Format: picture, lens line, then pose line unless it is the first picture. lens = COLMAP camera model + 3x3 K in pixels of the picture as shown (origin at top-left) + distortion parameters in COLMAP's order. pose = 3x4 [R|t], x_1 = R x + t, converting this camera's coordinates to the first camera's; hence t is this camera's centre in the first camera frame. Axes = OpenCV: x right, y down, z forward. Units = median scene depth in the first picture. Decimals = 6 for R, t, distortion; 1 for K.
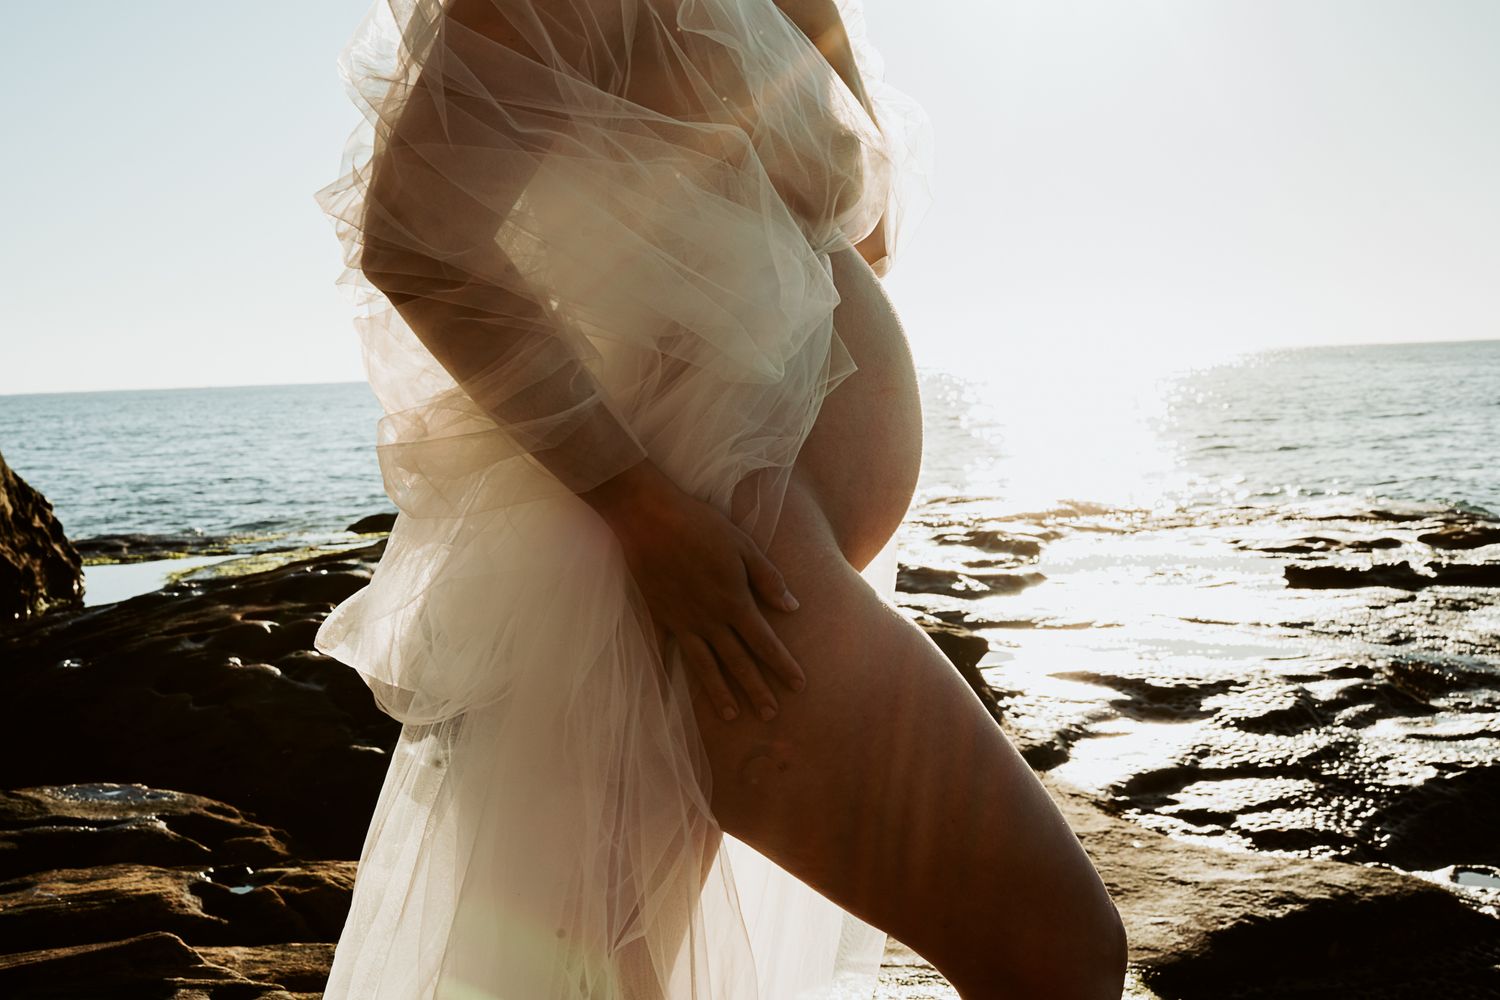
lens RADIAL K [[2203.4, 0, 747.8], [0, 2203.4, 500.9], [0, 0, 1]] dist [-0.029001, 0.000000]
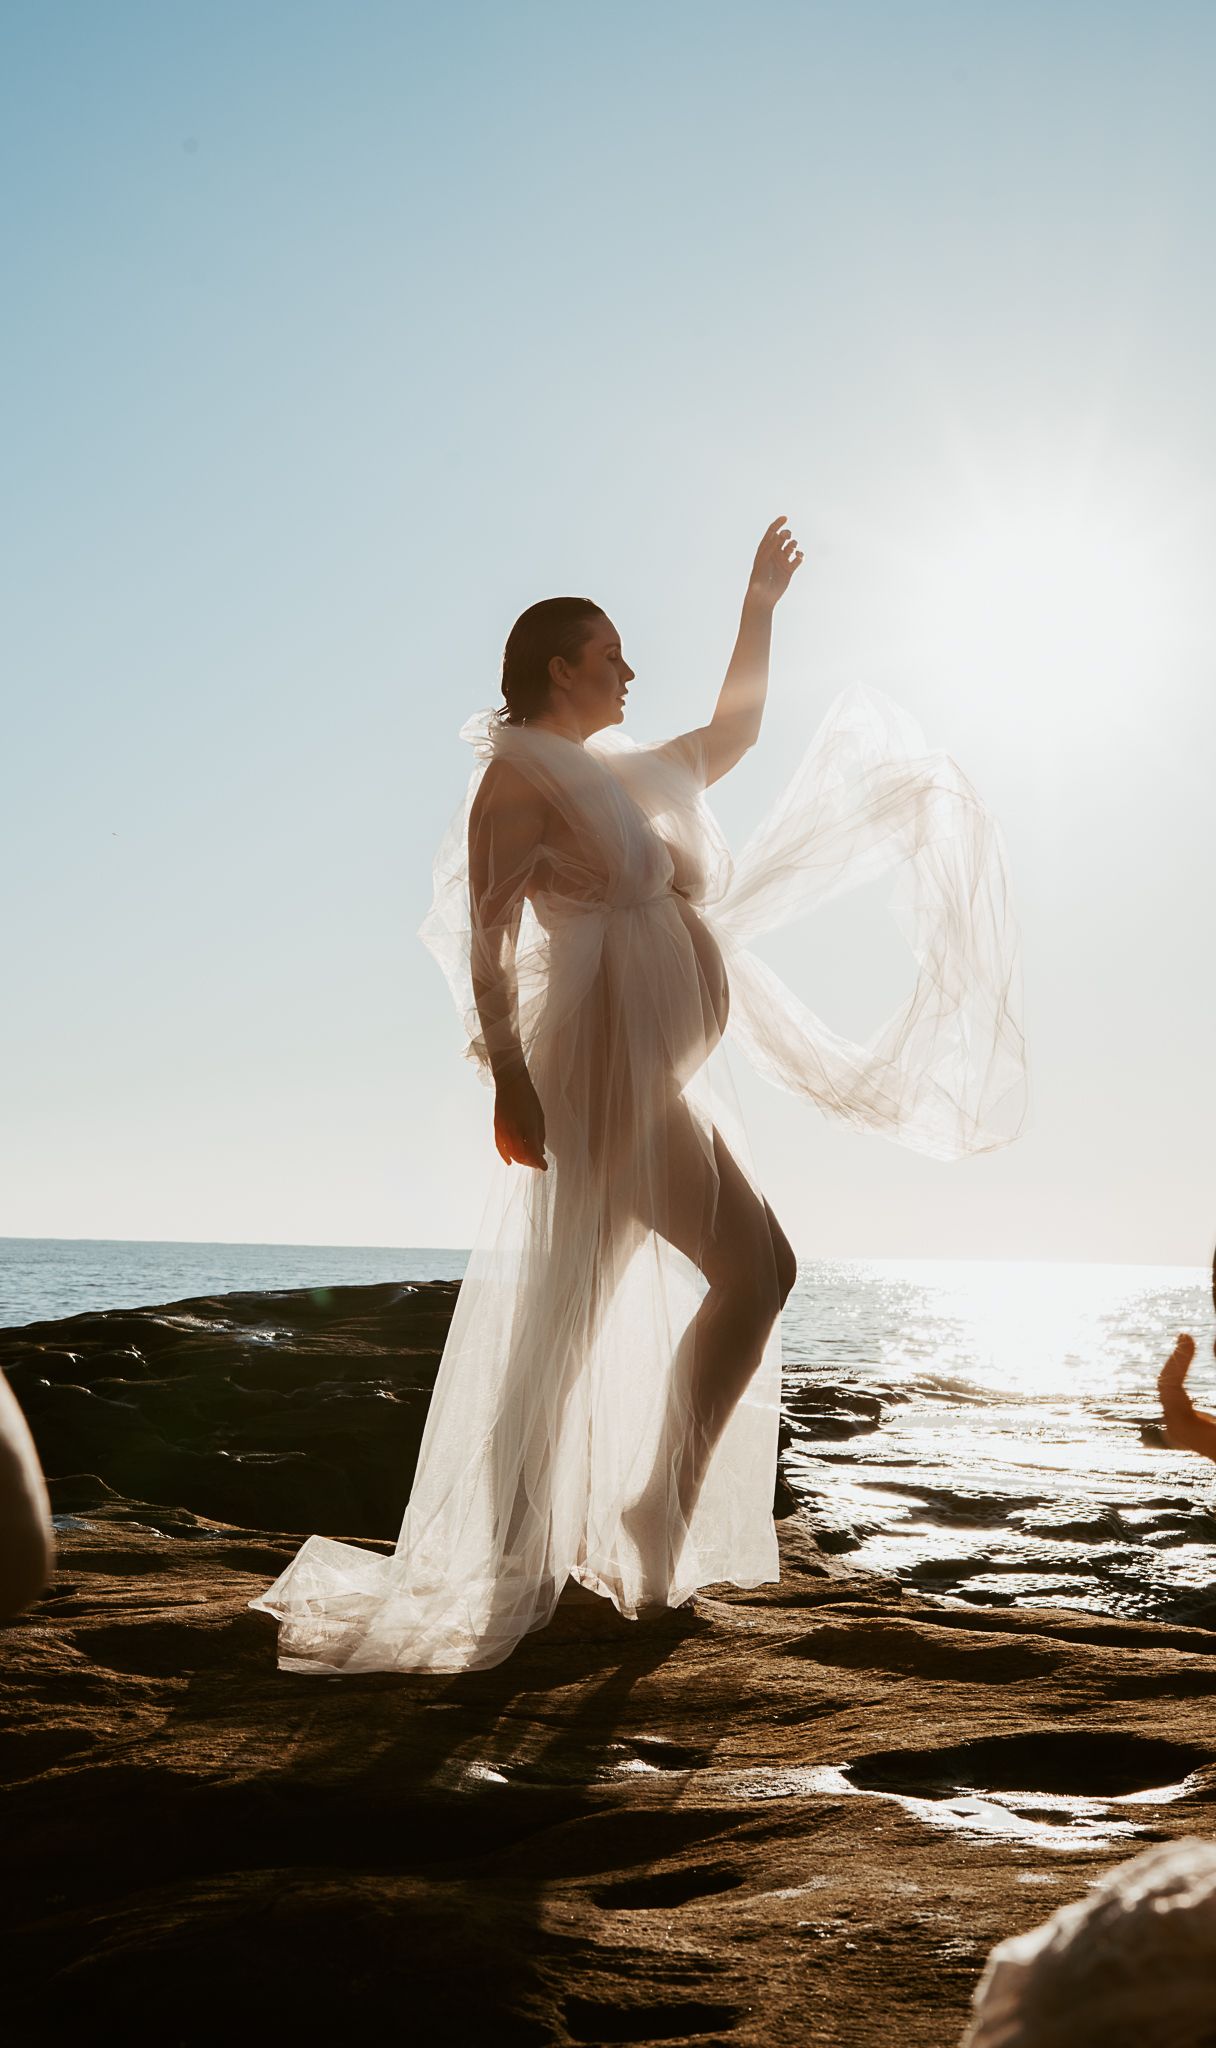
lens RADIAL K [[2978.9, 0, 608.3], [0, 2978.9, 1023.7], [0, 0, 1]] dist [-0.008362, 0.000000]
pose [[0.997389, 0.070749, 0.014504, -0.003751], [-0.068222, 0.988870, -0.132222, 0.066863], [-0.023697, 0.130887, 0.991114, -0.347557]]
